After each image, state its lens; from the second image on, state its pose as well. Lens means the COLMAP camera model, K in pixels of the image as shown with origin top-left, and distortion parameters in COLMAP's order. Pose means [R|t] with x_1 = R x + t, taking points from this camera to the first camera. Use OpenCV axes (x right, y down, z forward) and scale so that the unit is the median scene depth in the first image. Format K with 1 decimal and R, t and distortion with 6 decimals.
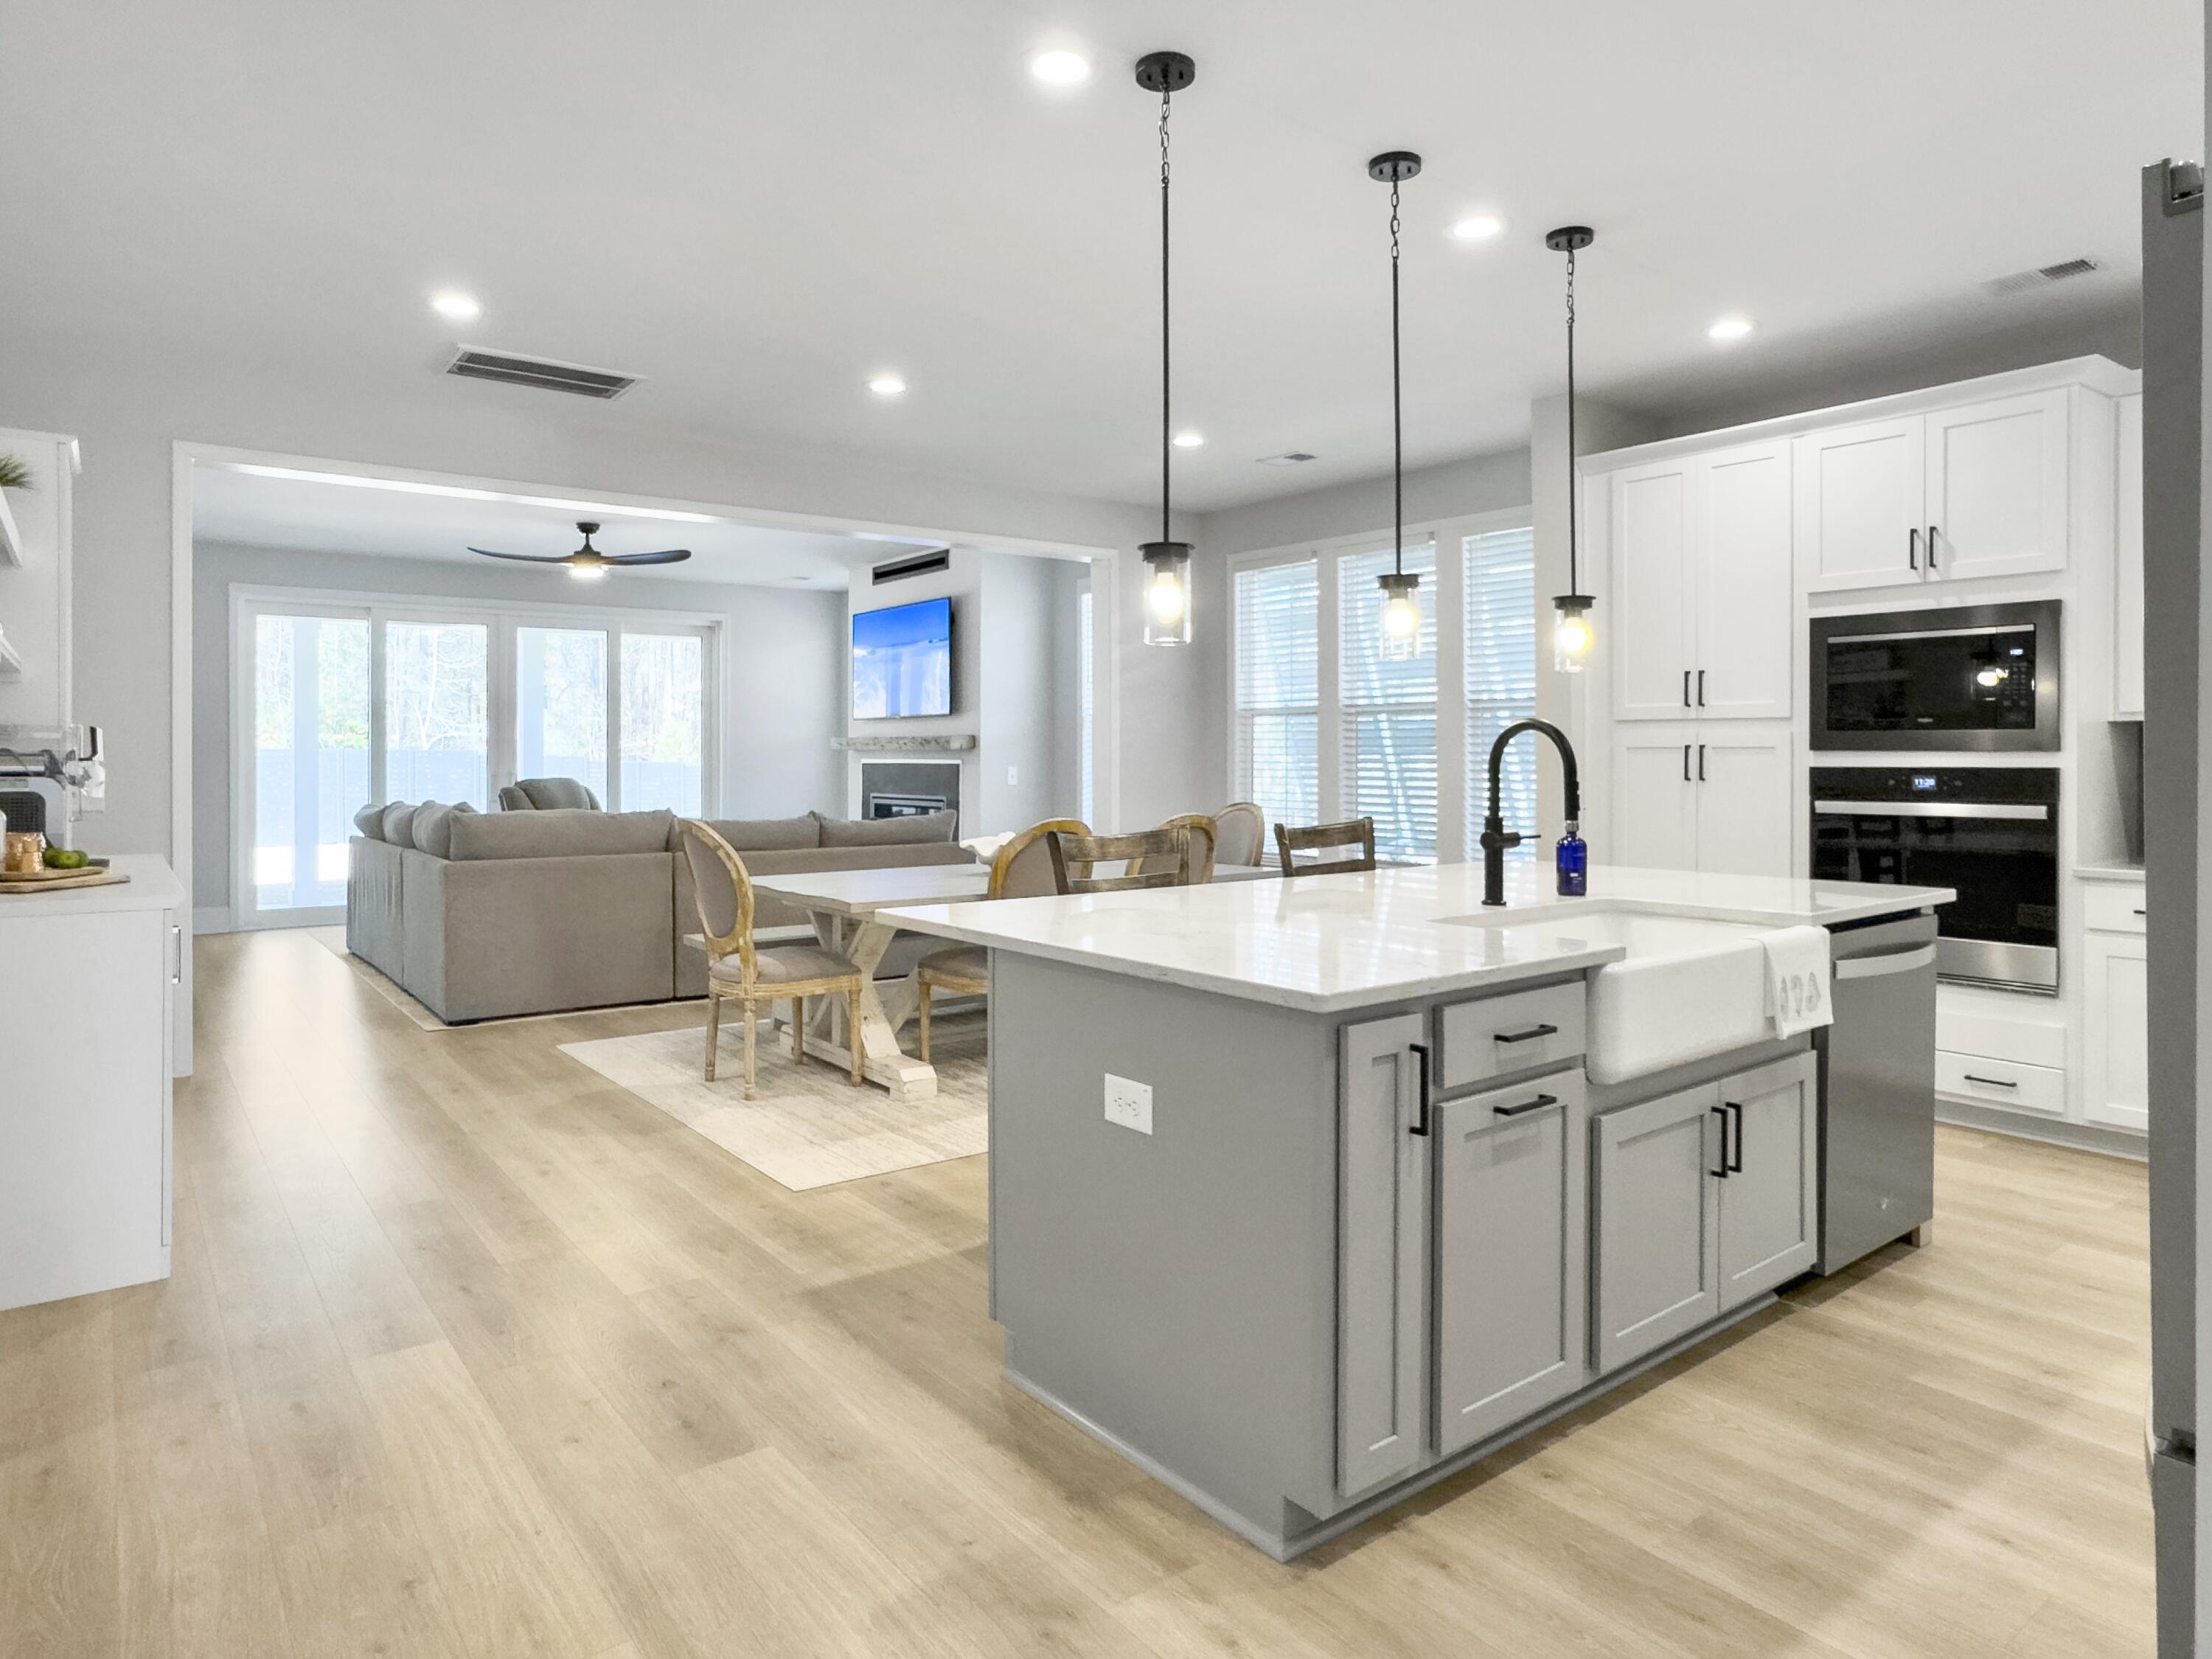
lens RADIAL K [[1333.5, 0, 1083.8], [0, 1333.5, 753.7], [0, 0, 1]] dist [-0.083512, 0.083044]
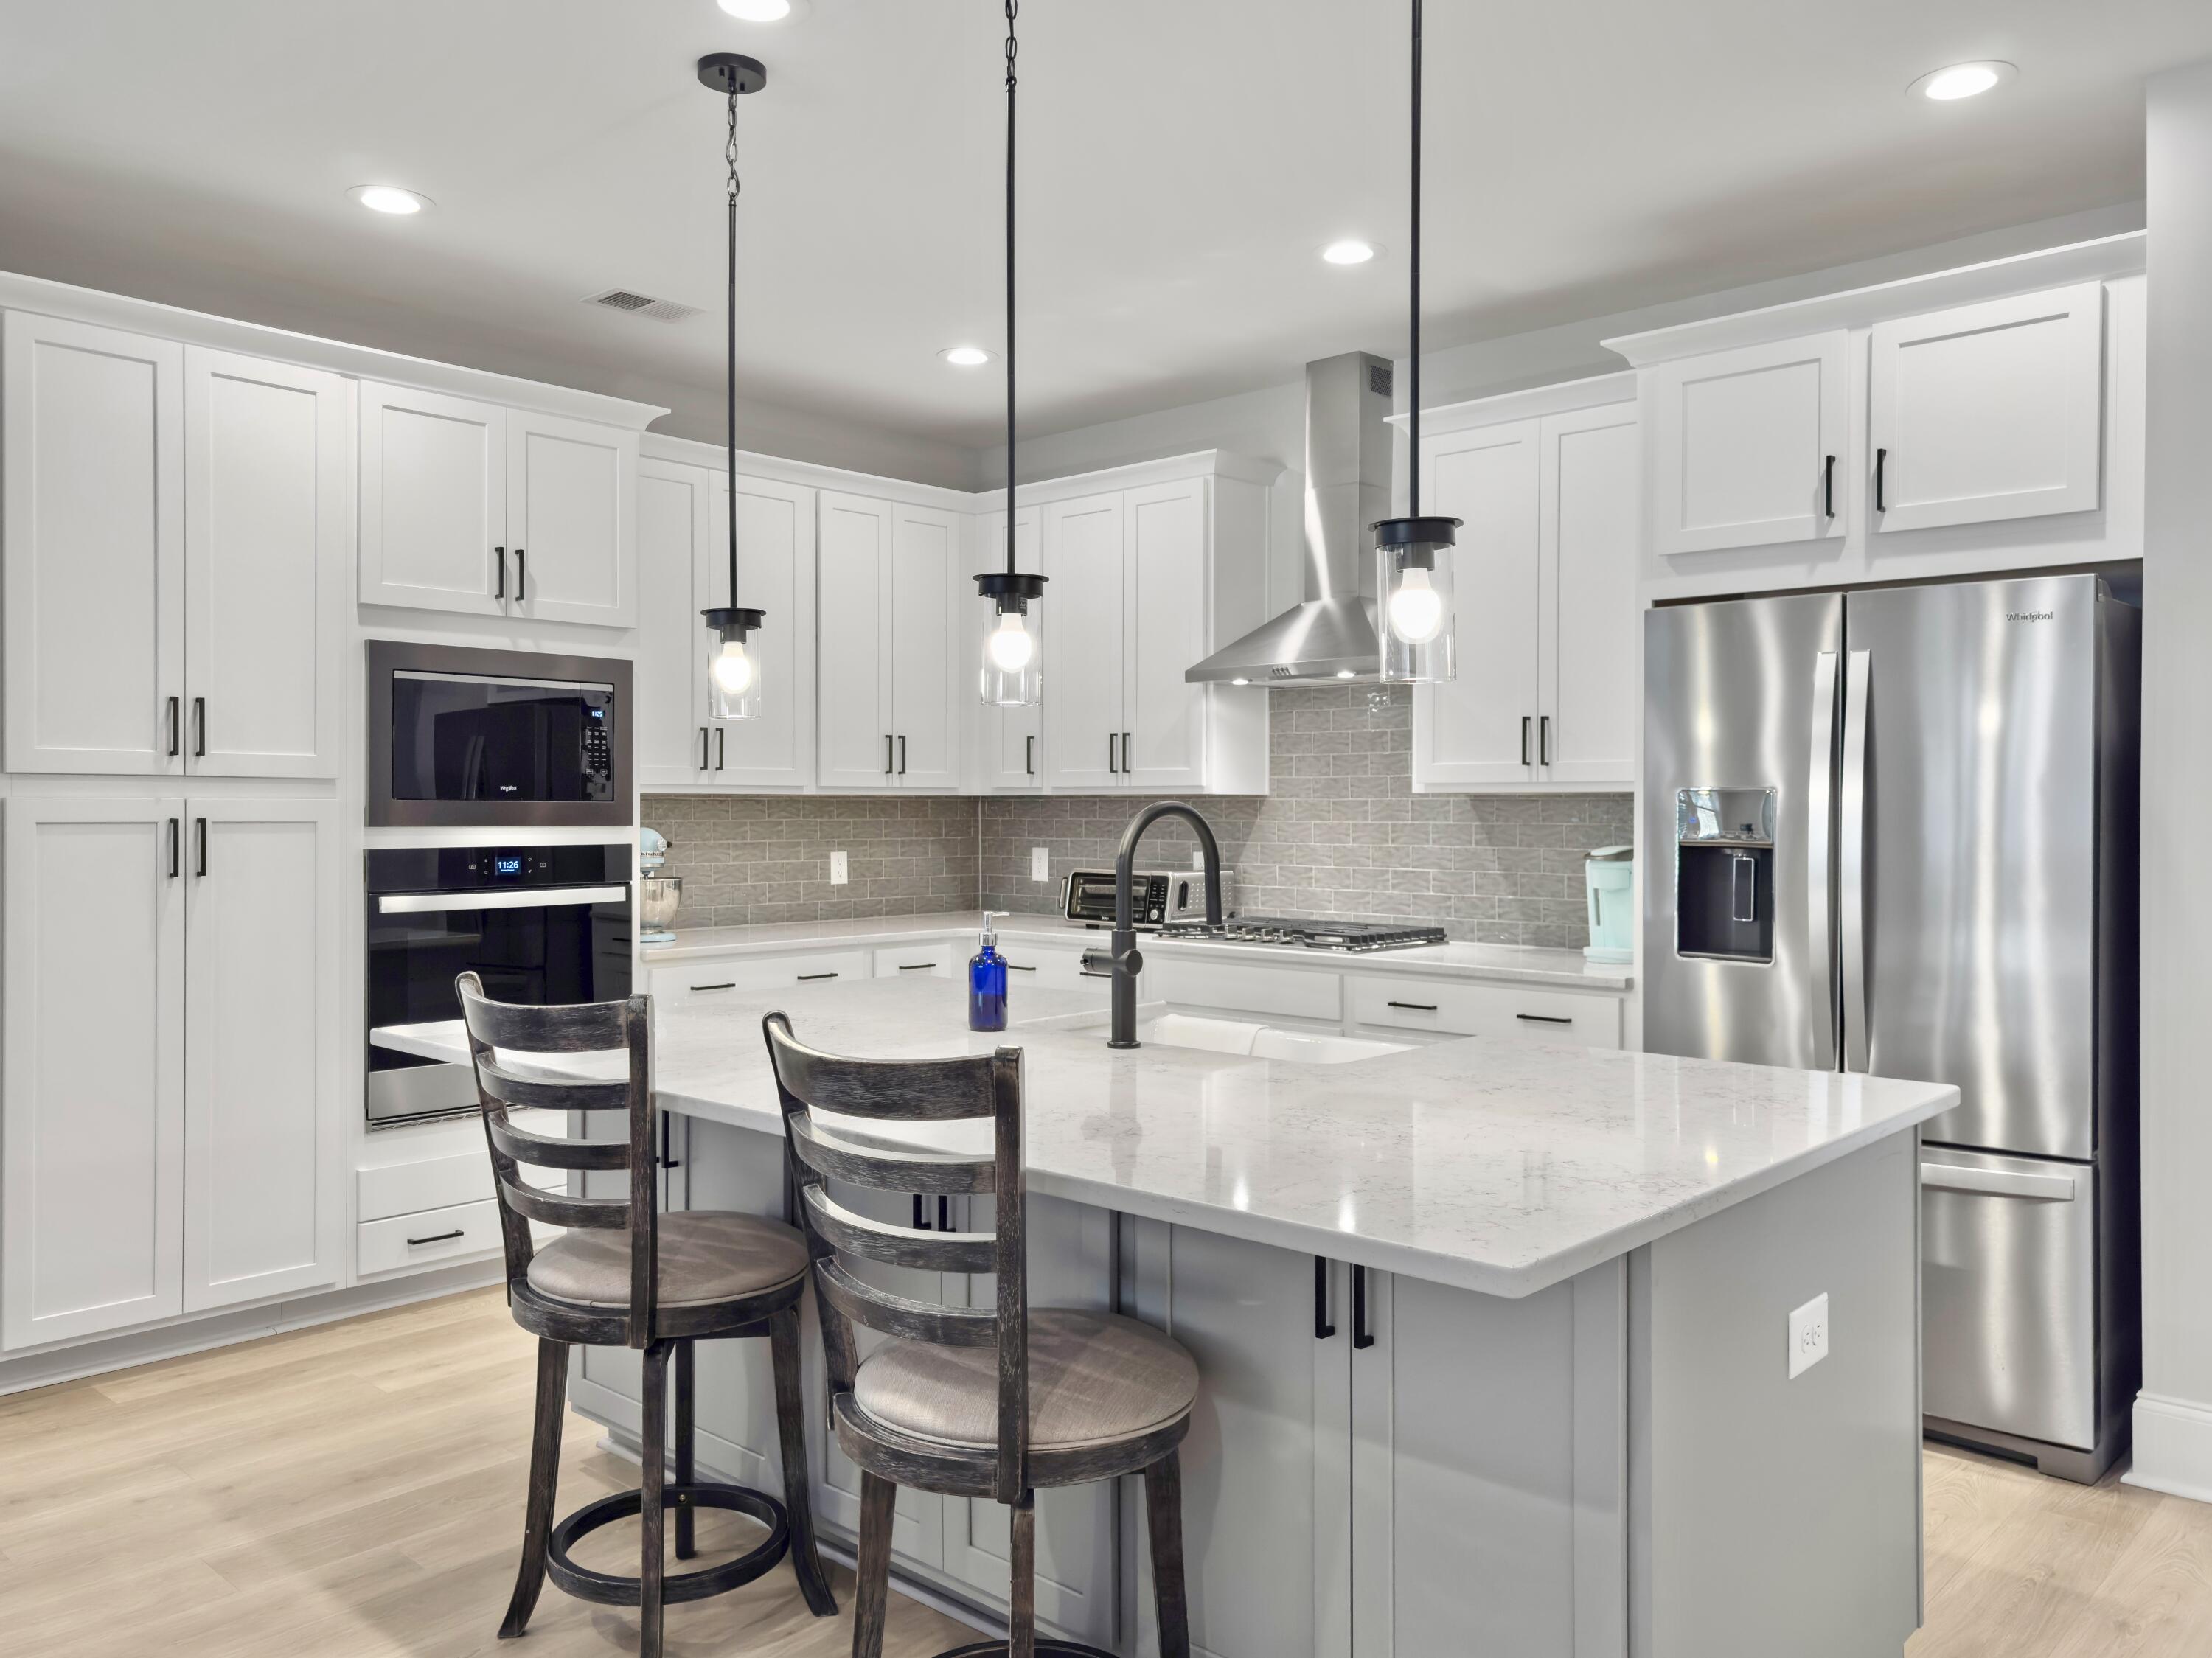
lens RADIAL K [[1652.8, 0, 1104.7], [0, 1652.8, 817.6], [0, 0, 1]] dist [0.022780, 0.000983]
pose [[-0.174669, -0.007629, 0.984598, -0.403454], [-0.002763, 0.999970, 0.007258, -0.015249], [-0.984623, -0.001453, -0.174685, 0.772172]]
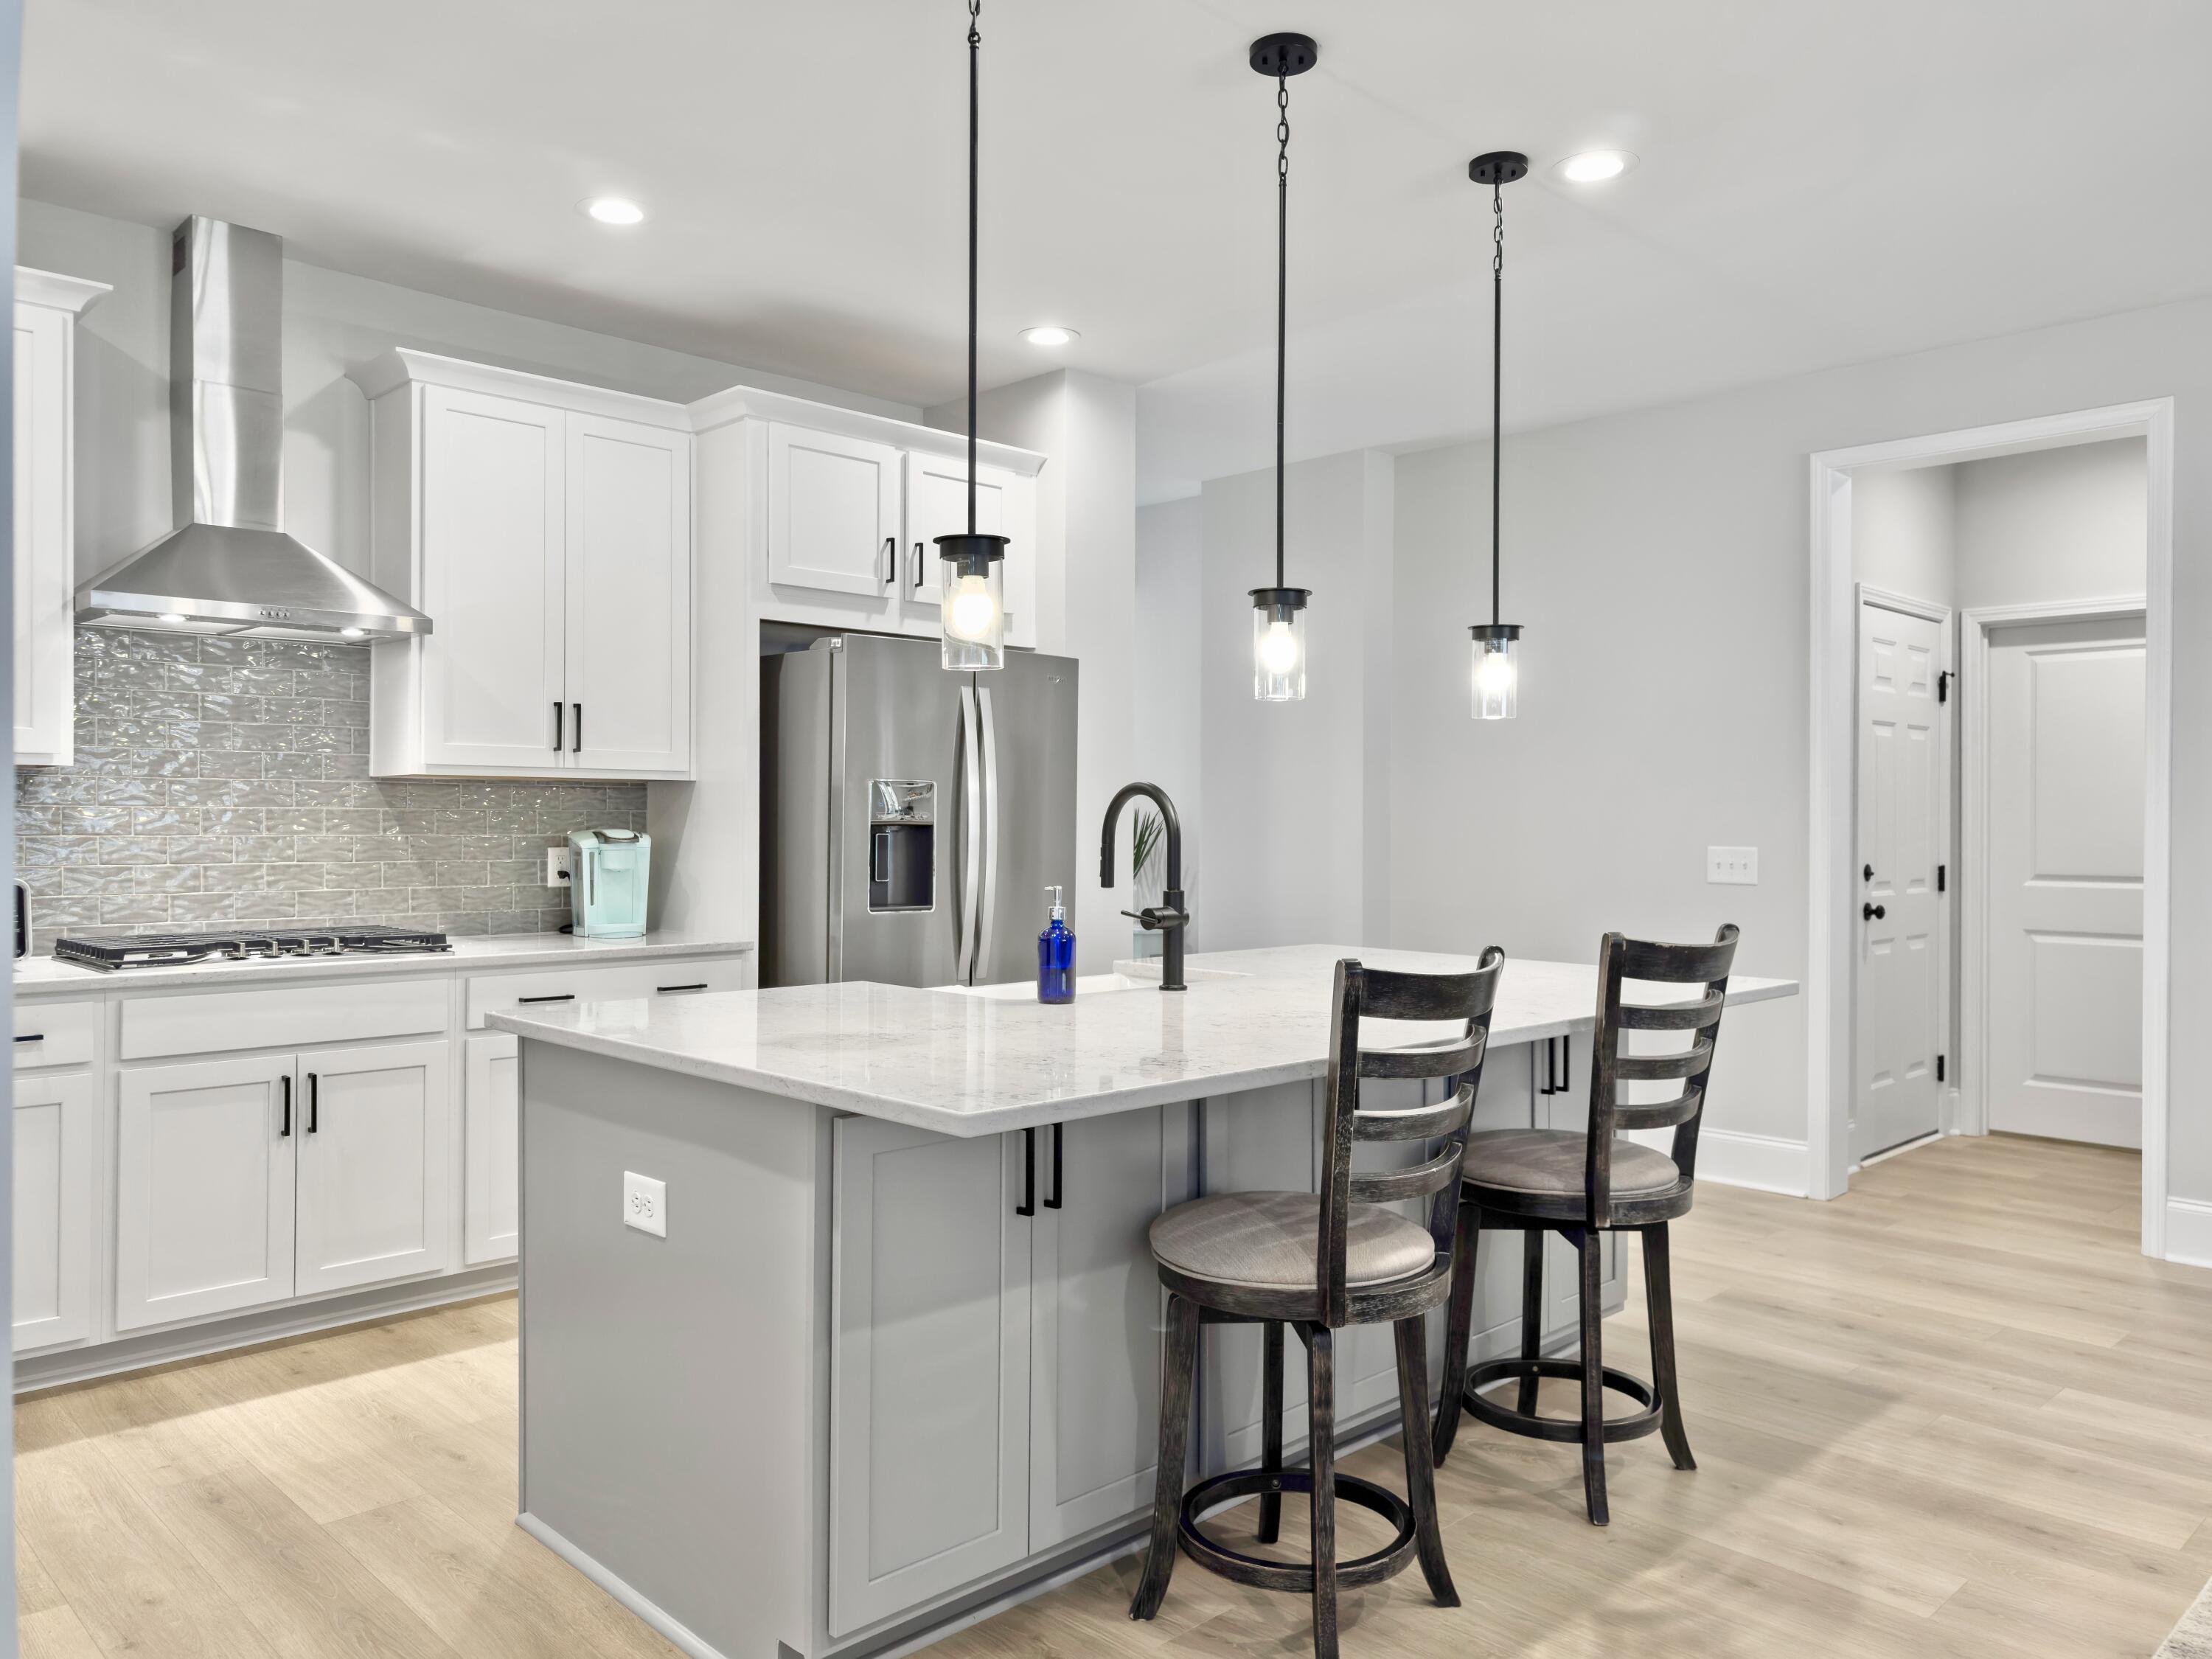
lens RADIAL K [[1595.5, 0, 1101.6], [0, 1595.5, 821.7], [0, 0, 1]] dist [0.012978, 0.006093]
pose [[-0.992353, -0.005652, -0.123304, 0.322979], [-0.005603, 0.999984, -0.000744, 0.001868], [0.123307, -0.000048, -0.992369, 1.350285]]
